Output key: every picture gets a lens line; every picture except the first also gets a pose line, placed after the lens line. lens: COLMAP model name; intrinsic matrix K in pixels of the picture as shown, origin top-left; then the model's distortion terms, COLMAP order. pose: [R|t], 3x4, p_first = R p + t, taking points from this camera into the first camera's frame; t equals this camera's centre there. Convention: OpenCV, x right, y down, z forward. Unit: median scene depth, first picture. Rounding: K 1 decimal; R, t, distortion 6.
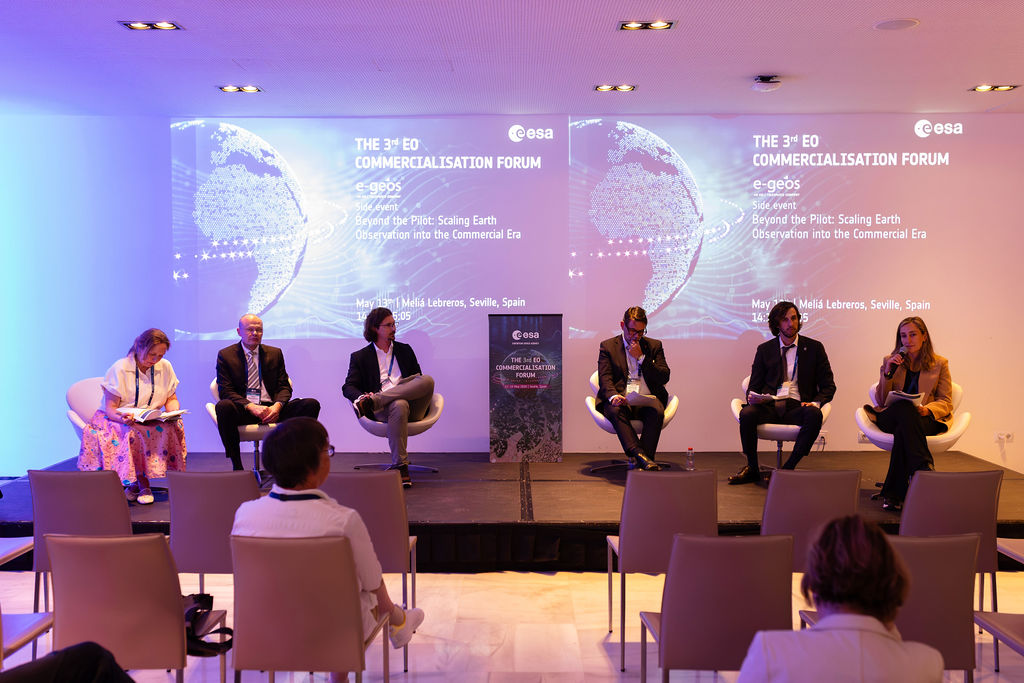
lens RADIAL K [[1091.5, 0, 512.0], [0, 1091.5, 341.5], [0, 0, 1]] dist [0.000076, -0.003741]
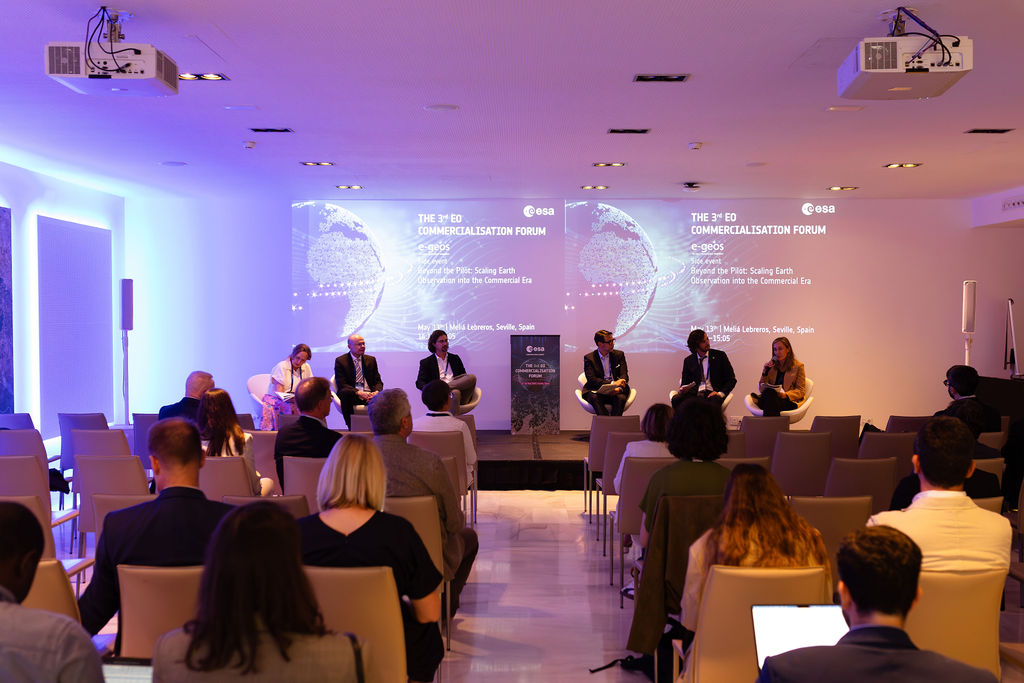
lens RADIAL K [[1091.5, 0, 512.0], [0, 1091.5, 341.5], [0, 0, 1]] dist [0.000076, -0.003741]
pose [[0.999994, 0.003453, -0.000393, -0.017431], [-0.003461, 0.999746, -0.022279, 0.015775], [0.000316, 0.022280, 0.999752, -0.453915]]
